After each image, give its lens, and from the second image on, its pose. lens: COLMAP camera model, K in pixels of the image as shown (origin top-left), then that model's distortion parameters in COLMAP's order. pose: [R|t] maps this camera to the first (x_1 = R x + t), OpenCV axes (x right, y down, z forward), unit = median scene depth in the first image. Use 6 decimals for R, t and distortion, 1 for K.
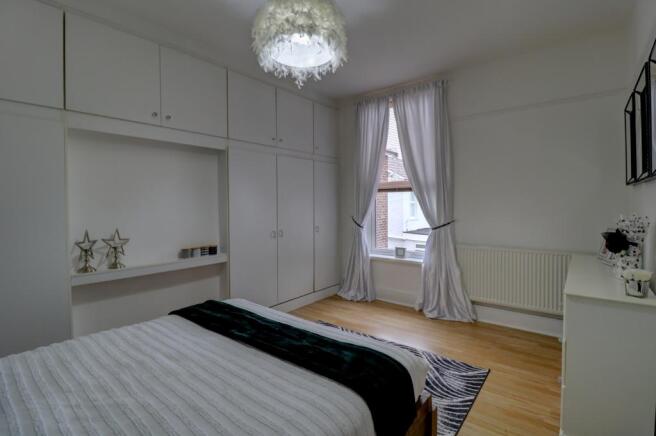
lens RADIAL K [[308.4, 0, 331.2], [0, 308.4, 214.0], [0, 0, 1]] dist [-0.010882, -0.001776]
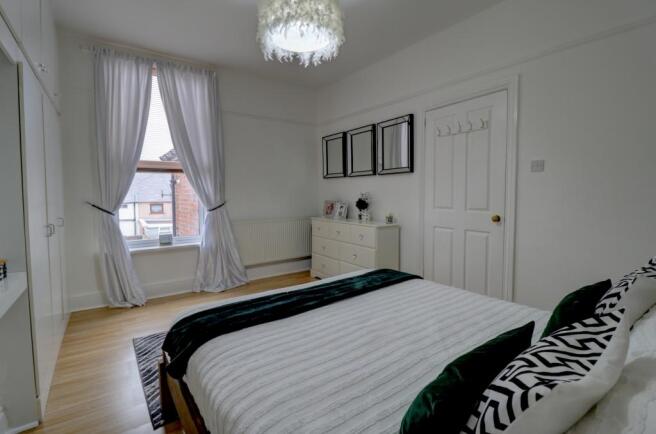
lens RADIAL K [[306.8, 0, 332.5], [0, 306.8, 214.9], [0, 0, 1]] dist [-0.002301, -0.000189]
pose [[0.249317, -0.059170, 0.966613, -0.735169], [0.034226, 0.998047, 0.052266, 0.028439], [-0.967817, 0.020052, 0.250855, 0.406480]]
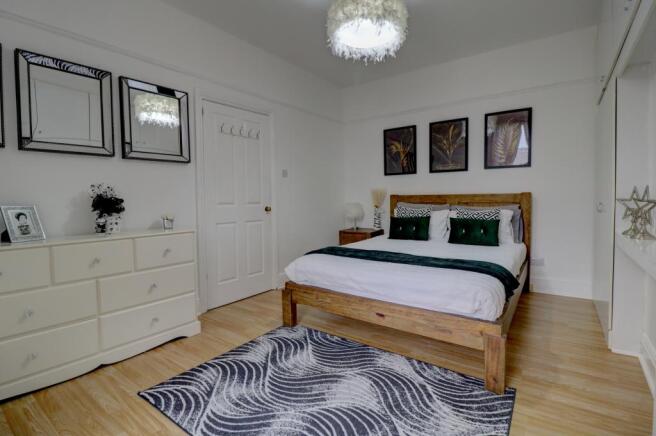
lens RADIAL K [[308.4, 0, 334.2], [0, 308.4, 214.6], [0, 0, 1]] dist [-0.010882, -0.001776]
pose [[-0.998636, 0.028371, -0.043824, 0.058696], [0.024600, 0.996135, 0.084318, 0.029012], [0.046046, 0.083125, -0.995475, 1.404691]]
